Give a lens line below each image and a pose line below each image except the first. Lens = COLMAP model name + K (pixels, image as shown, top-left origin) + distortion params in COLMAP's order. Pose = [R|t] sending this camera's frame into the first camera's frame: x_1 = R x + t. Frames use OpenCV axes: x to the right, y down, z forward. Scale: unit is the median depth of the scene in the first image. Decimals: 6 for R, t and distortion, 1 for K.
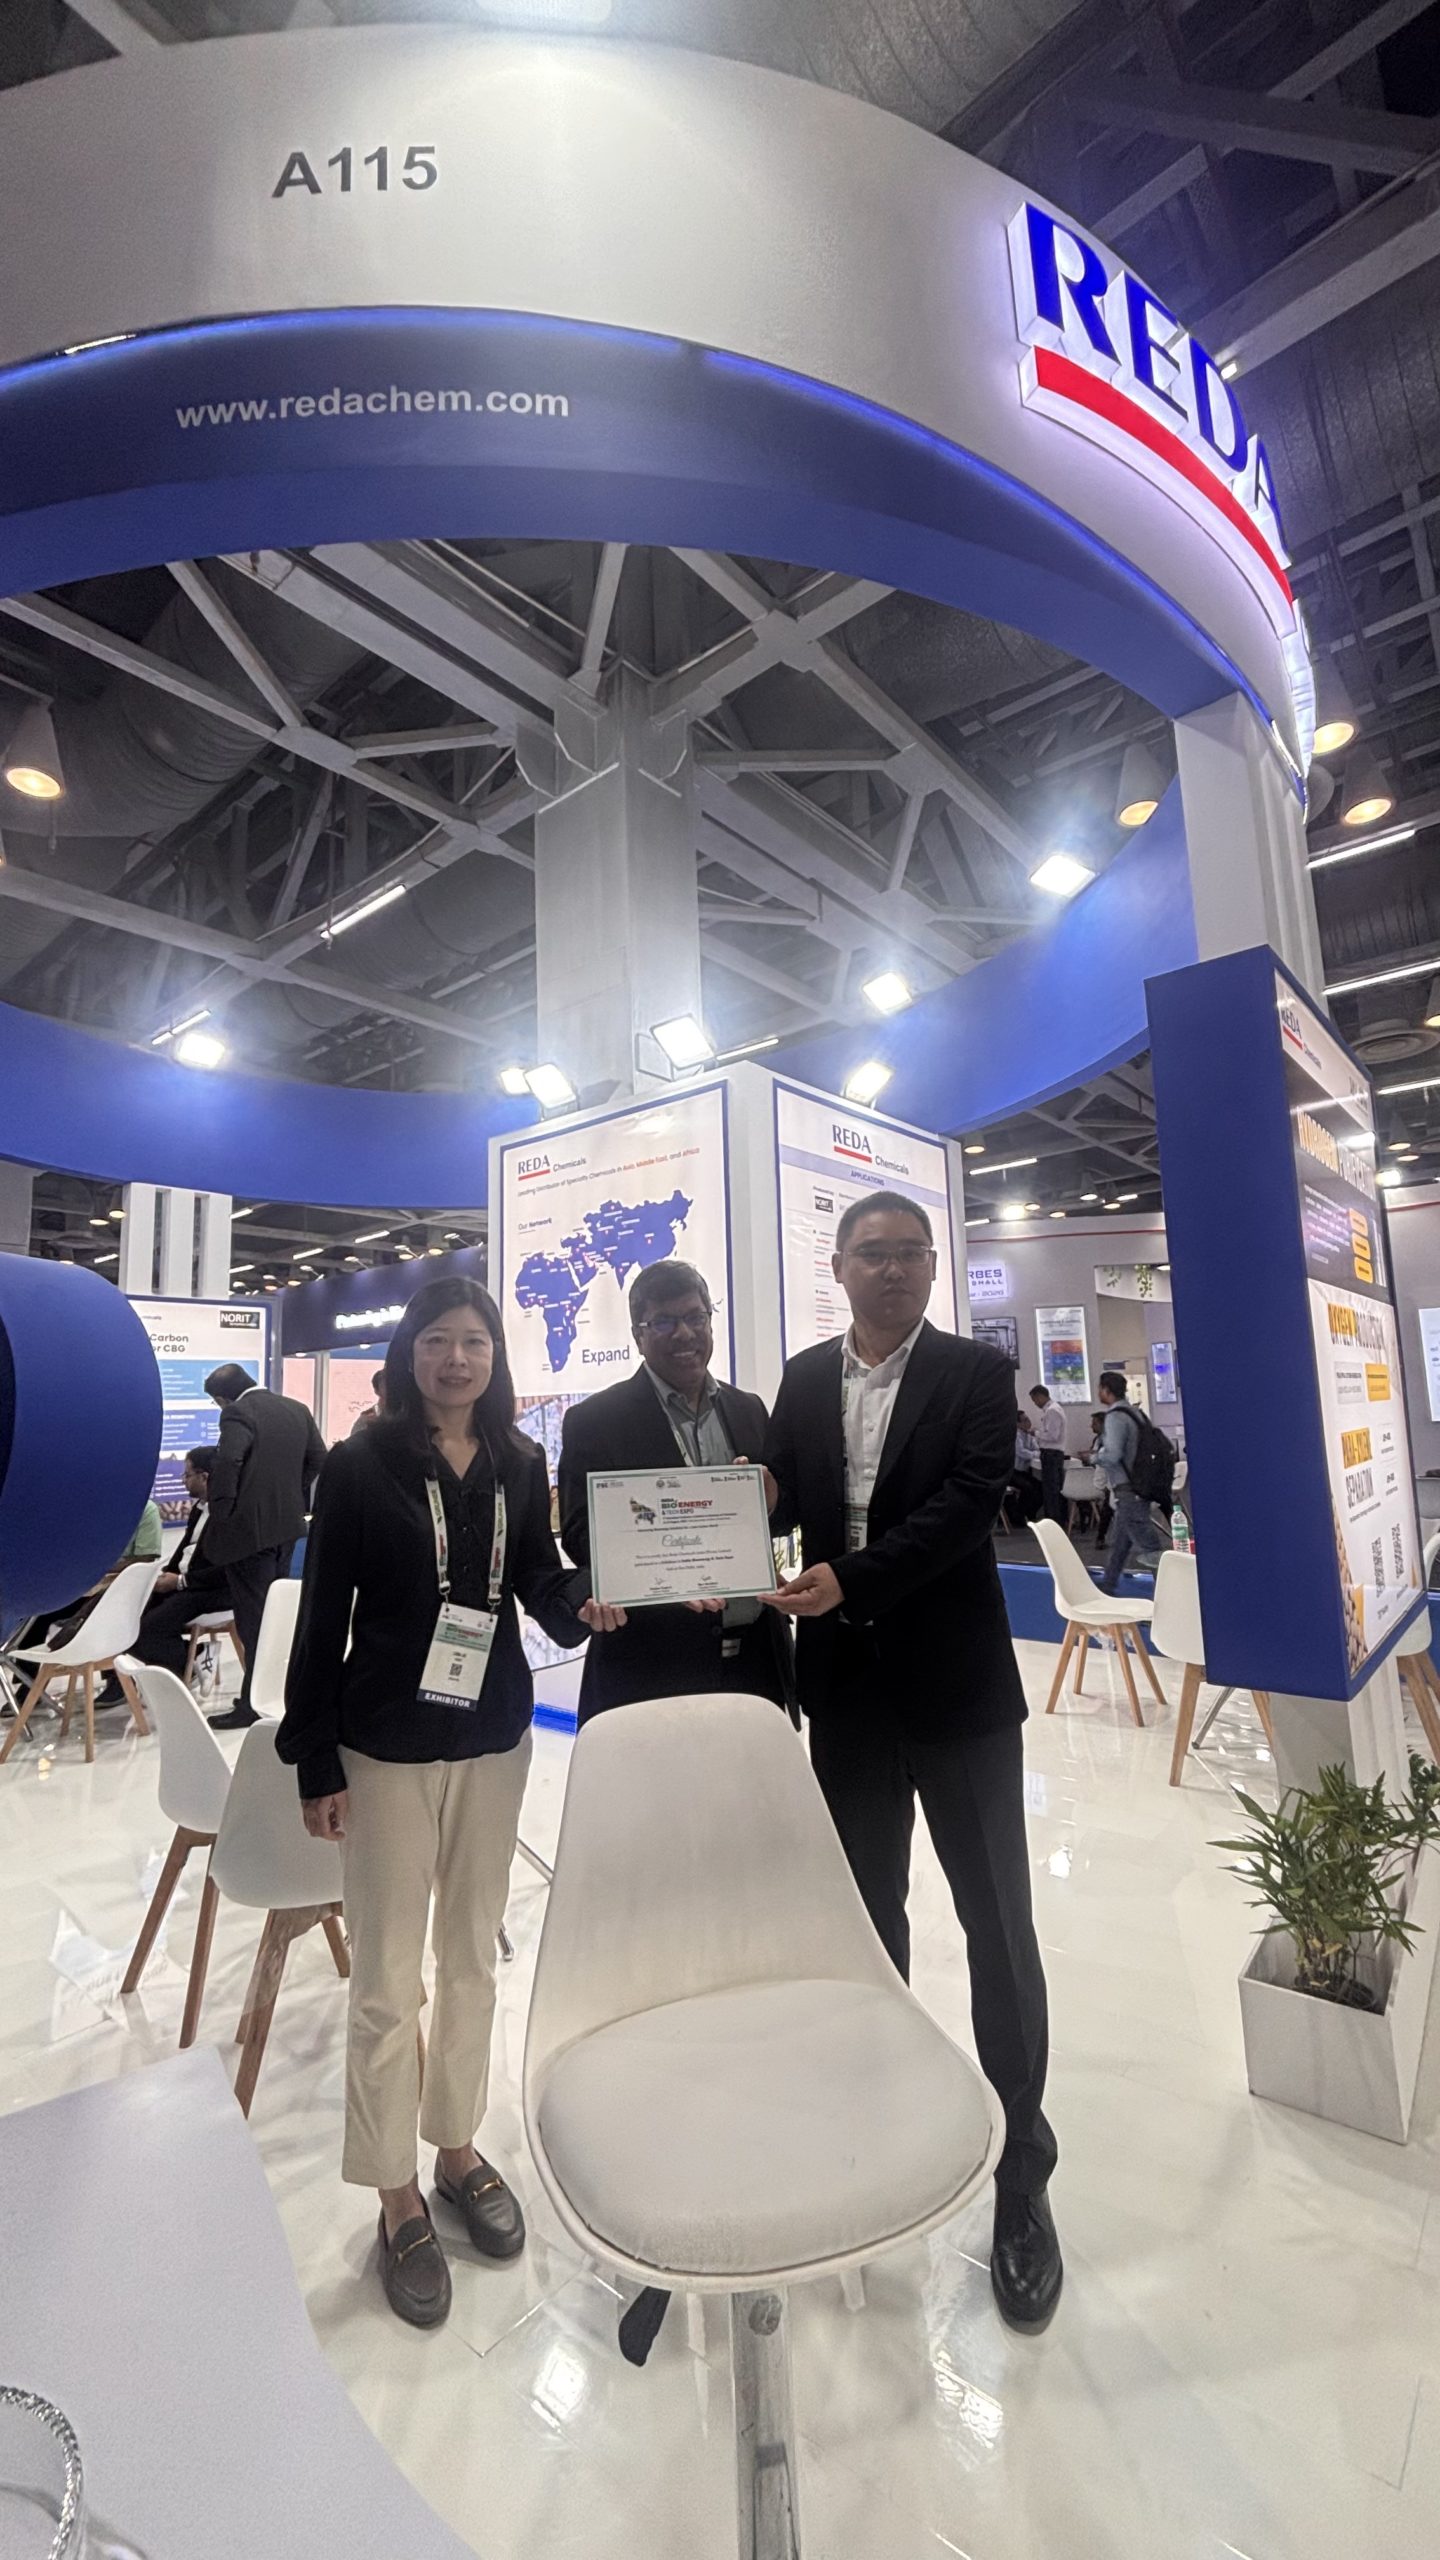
lens RADIAL K [[1030.9, 0, 717.0], [0, 1030.9, 1278.5], [0, 0, 1]] dist [0.000114, -0.000016]
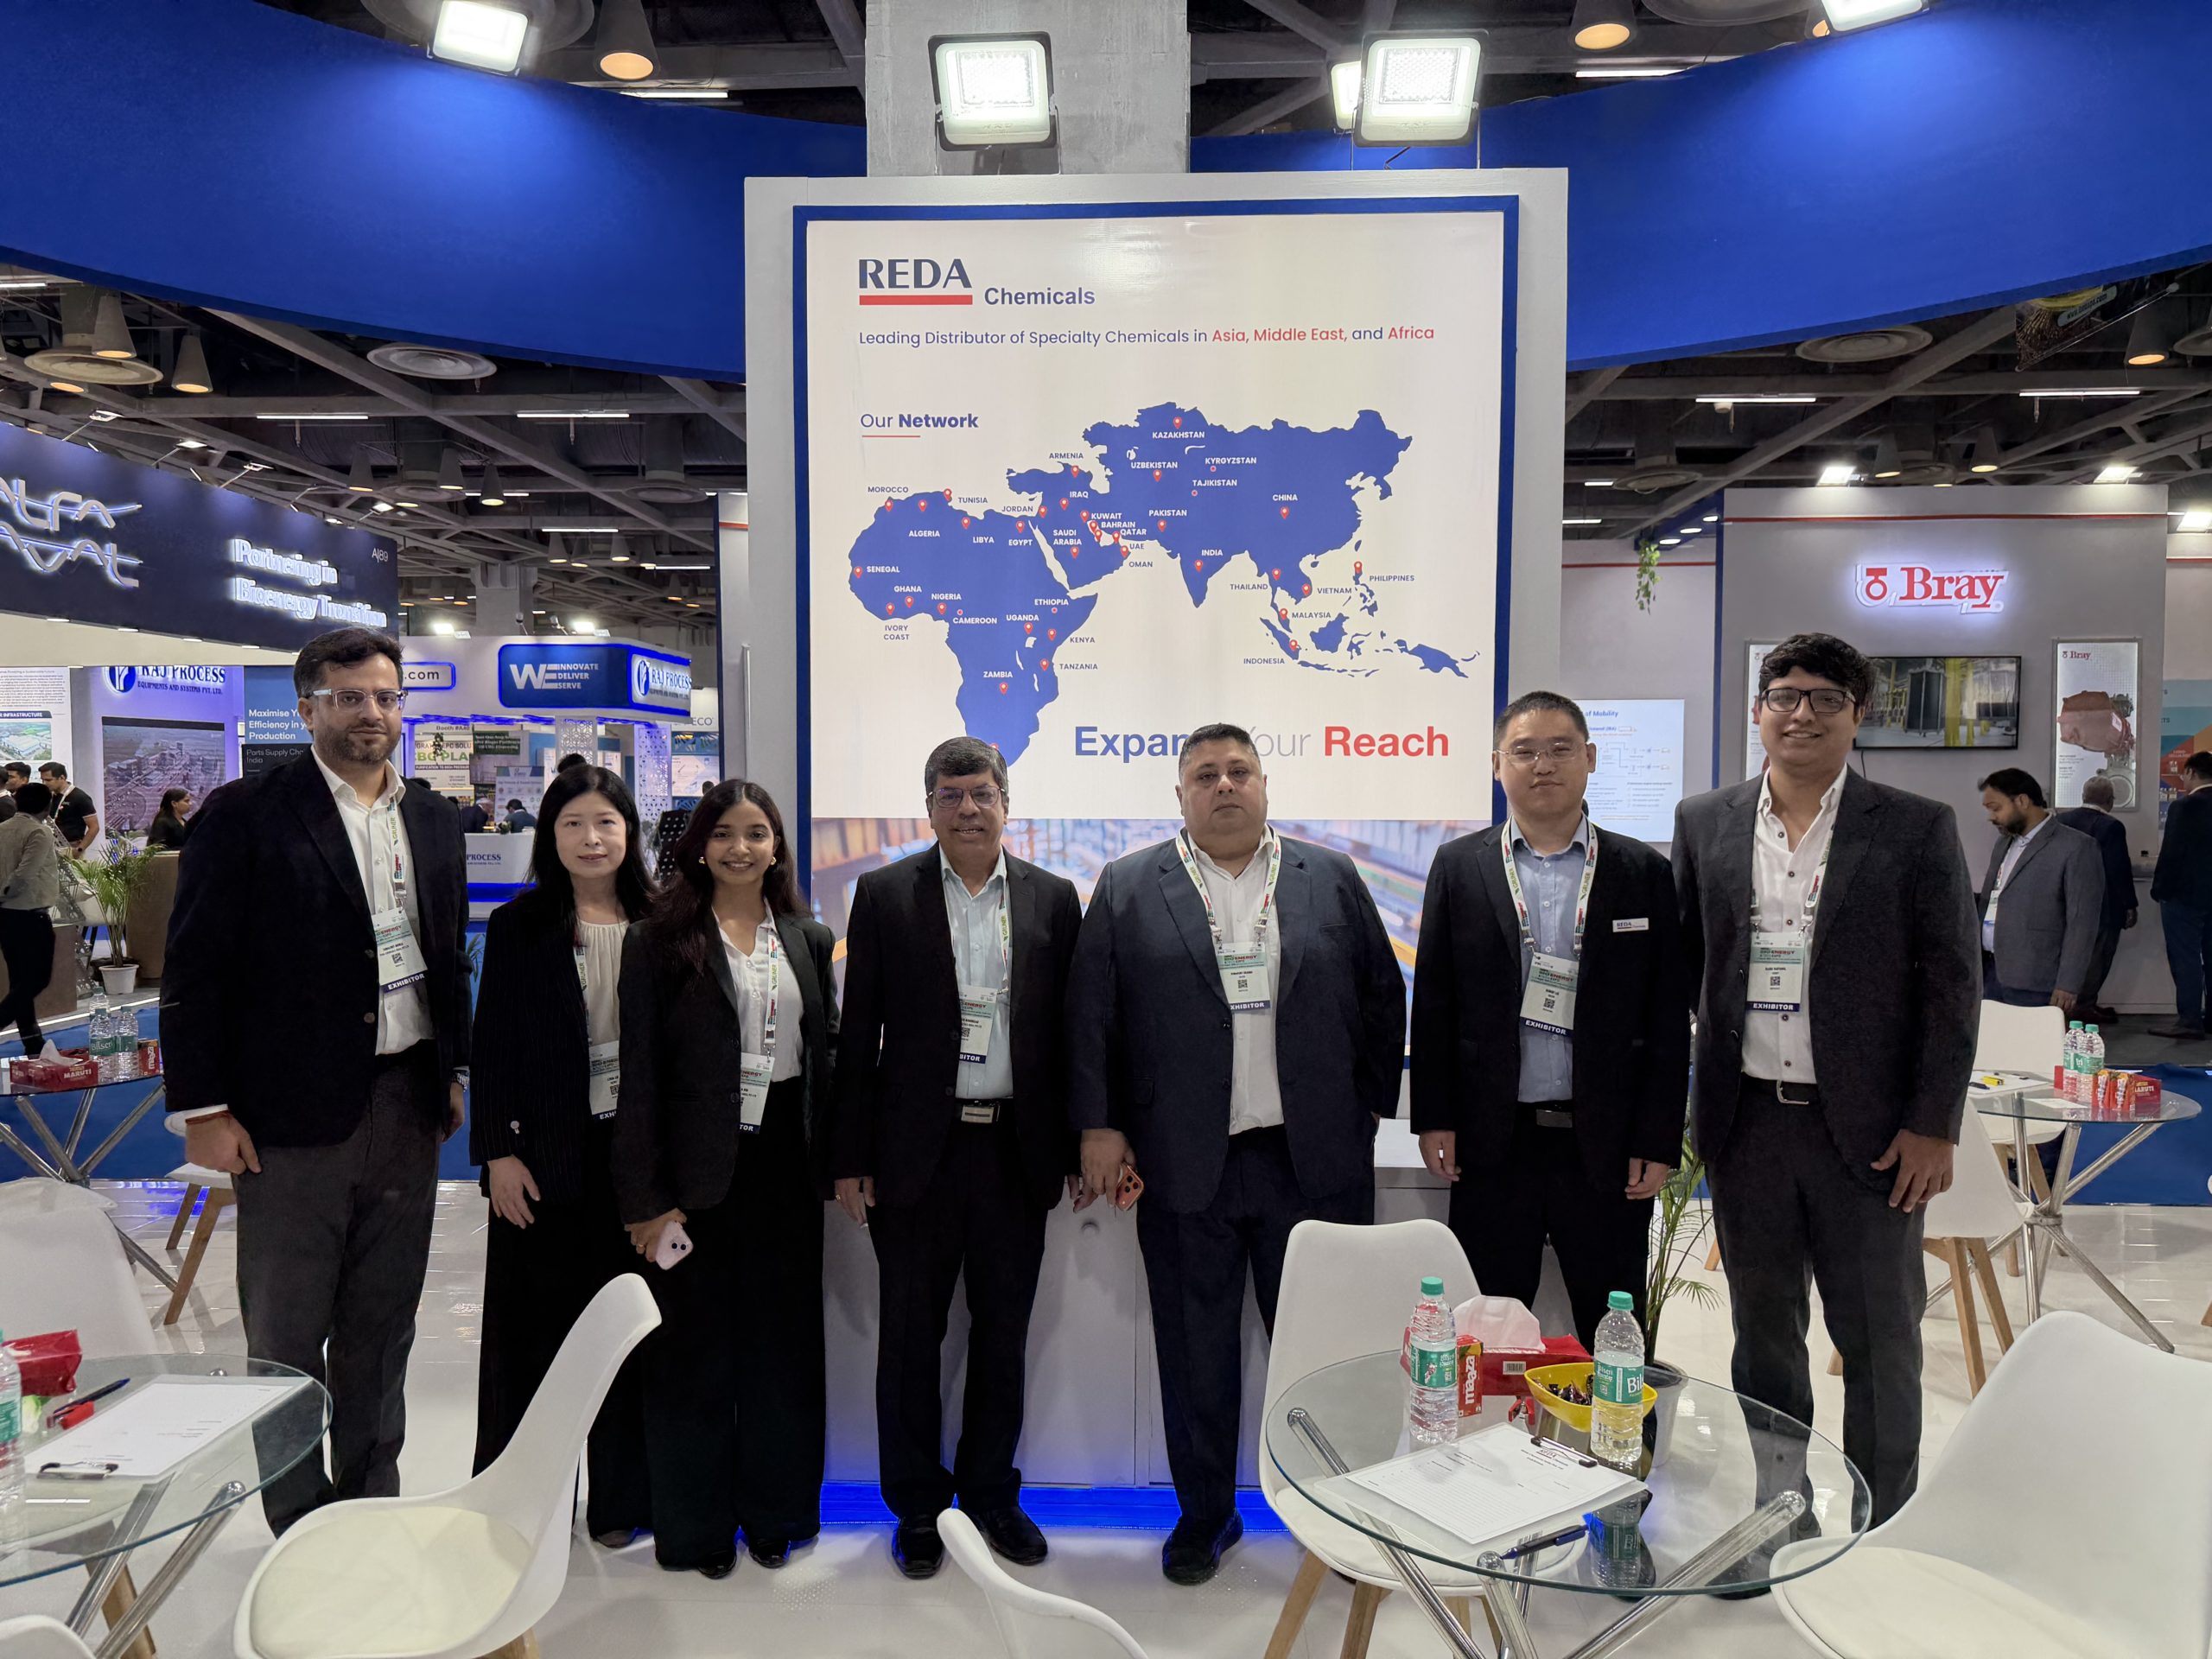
lens RADIAL K [[1543.3, 0, 1096.1], [0, 1543.3, 870.2], [0, 0, 1]] dist [0.034519, -0.010345]
pose [[0.795809, -0.004140, 0.605534, -0.530324], [-0.106406, 0.983461, 0.146565, 0.029784], [-0.596126, -0.181070, 0.782207, 0.435205]]
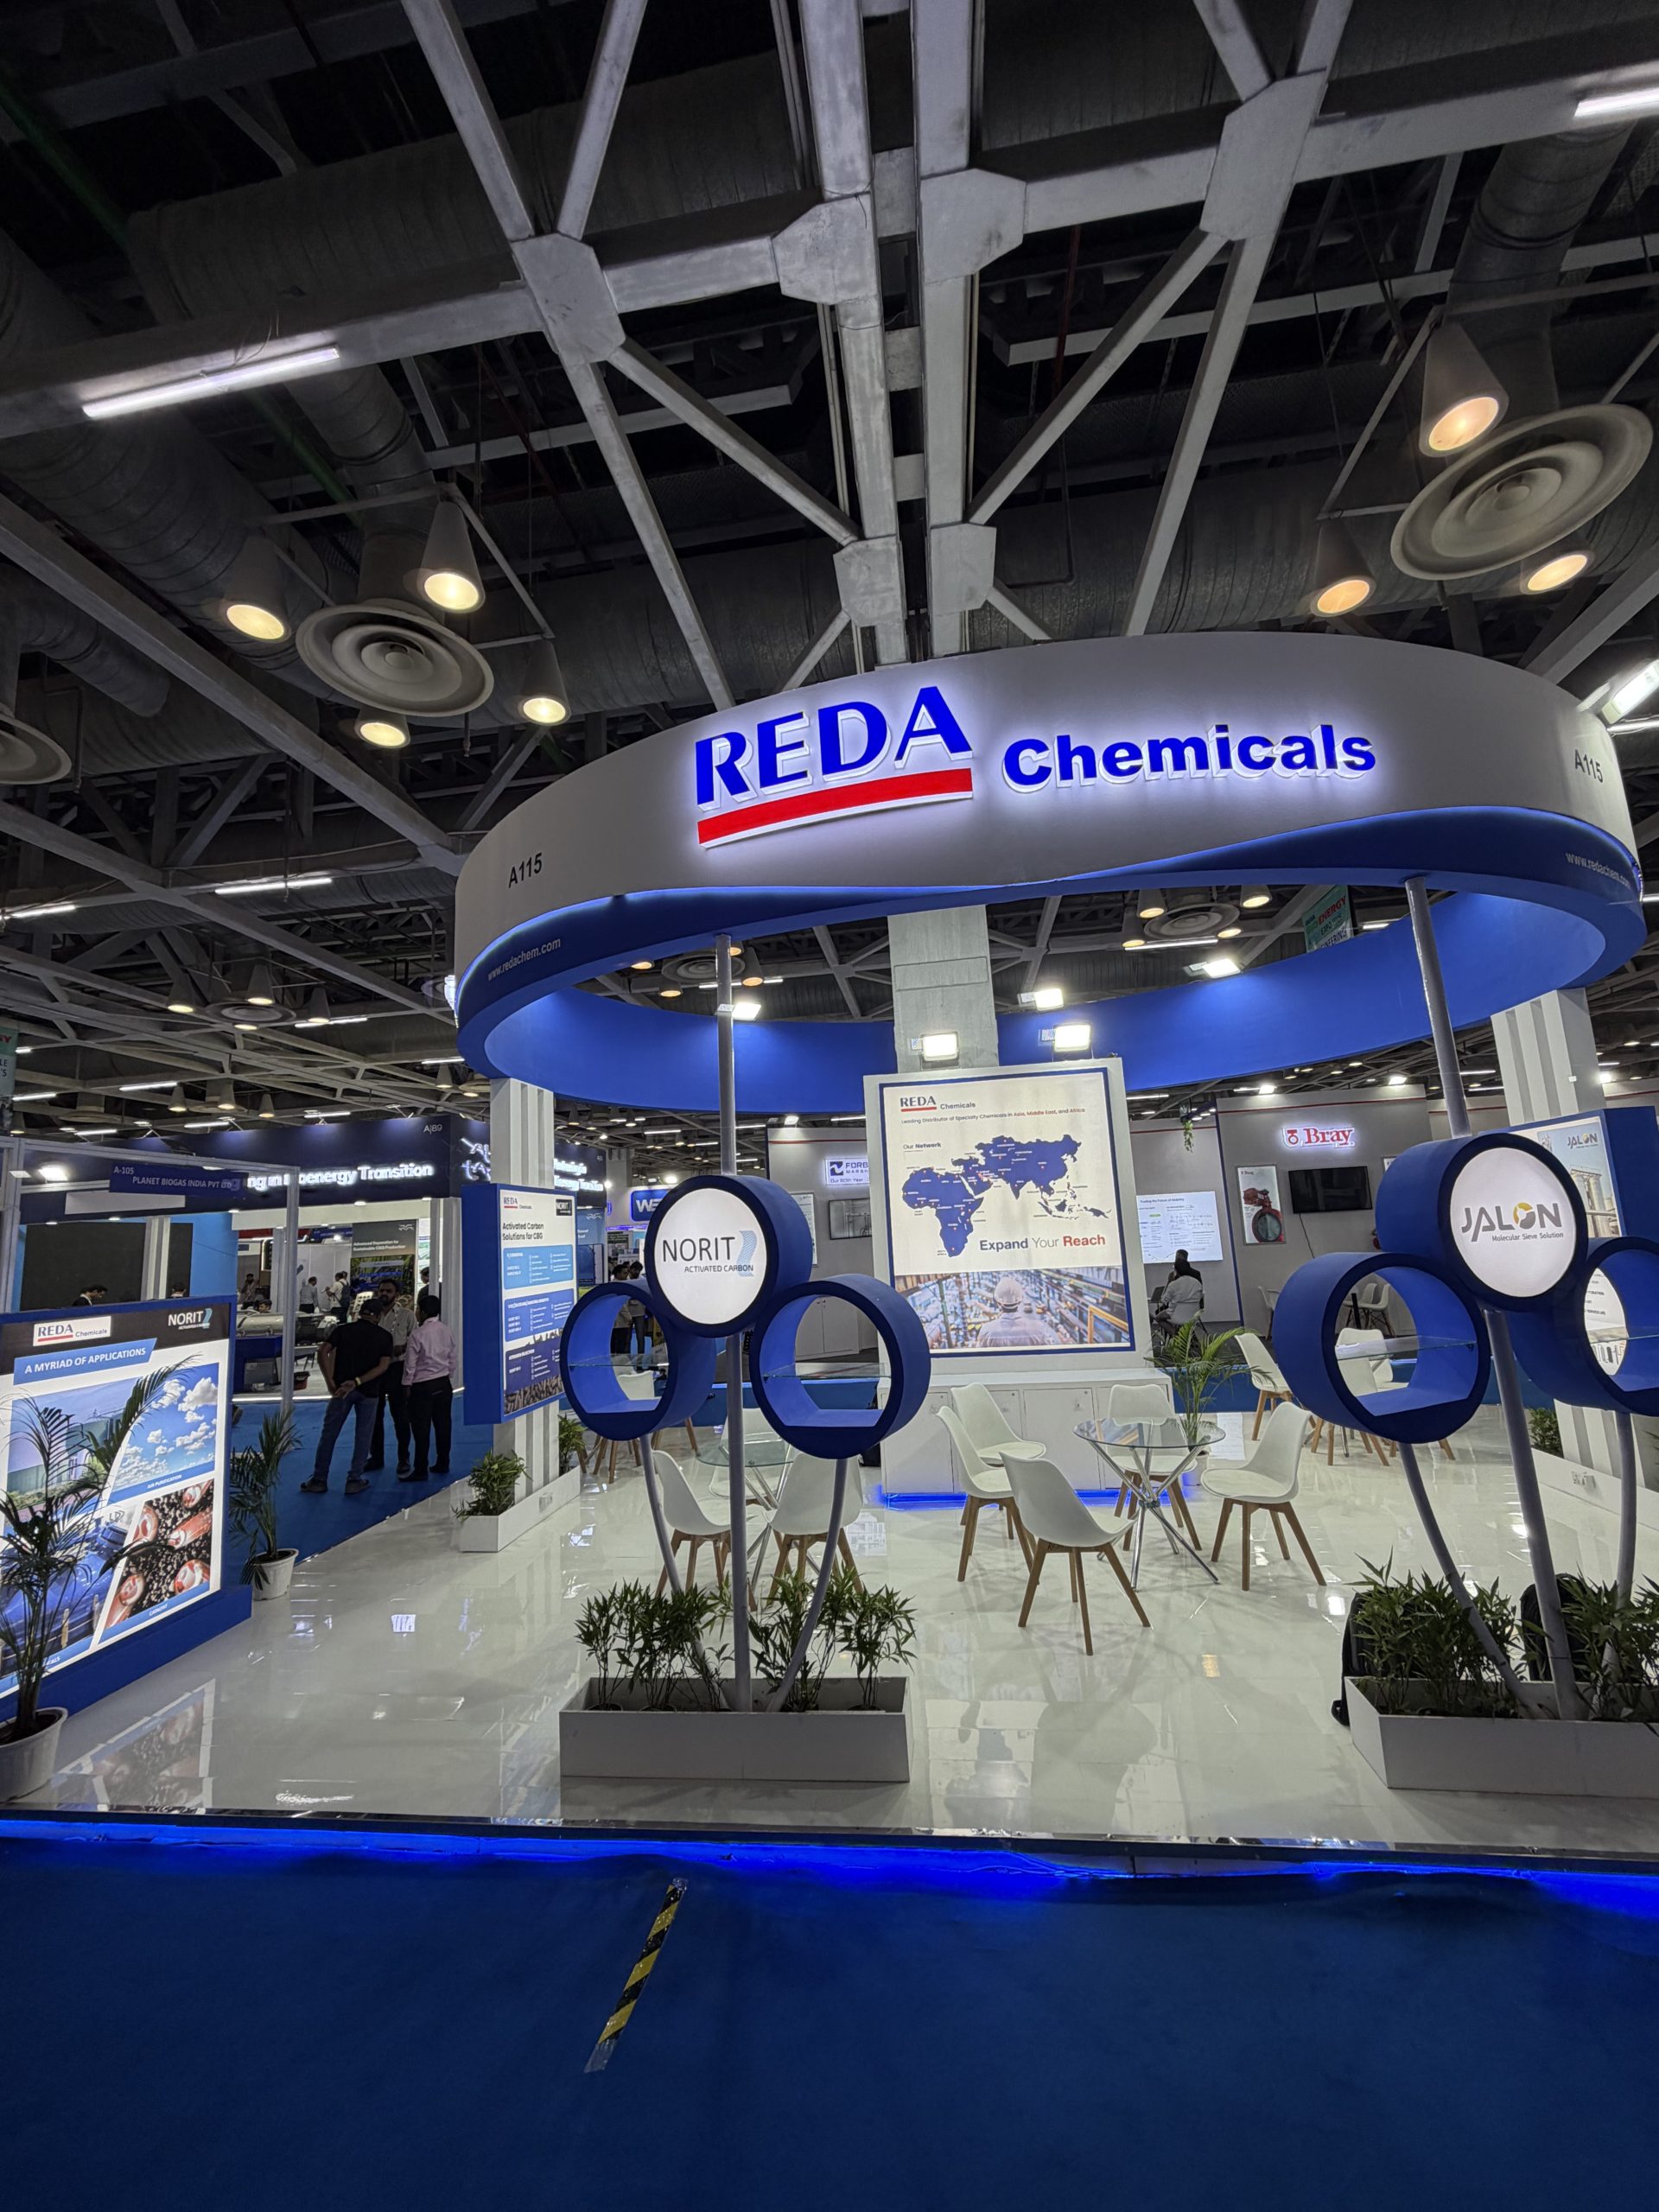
lens RADIAL K [[876.4, 0, 822.6], [0, 876.4, 1095.5], [0, 0, 1]] dist [-0.009132, 0.000355]
pose [[0.845135, 0.073765, 0.529438, -0.938737], [-0.046653, 0.996832, -0.064416, -0.040015], [-0.532513, 0.029740, 0.845899, 0.097694]]
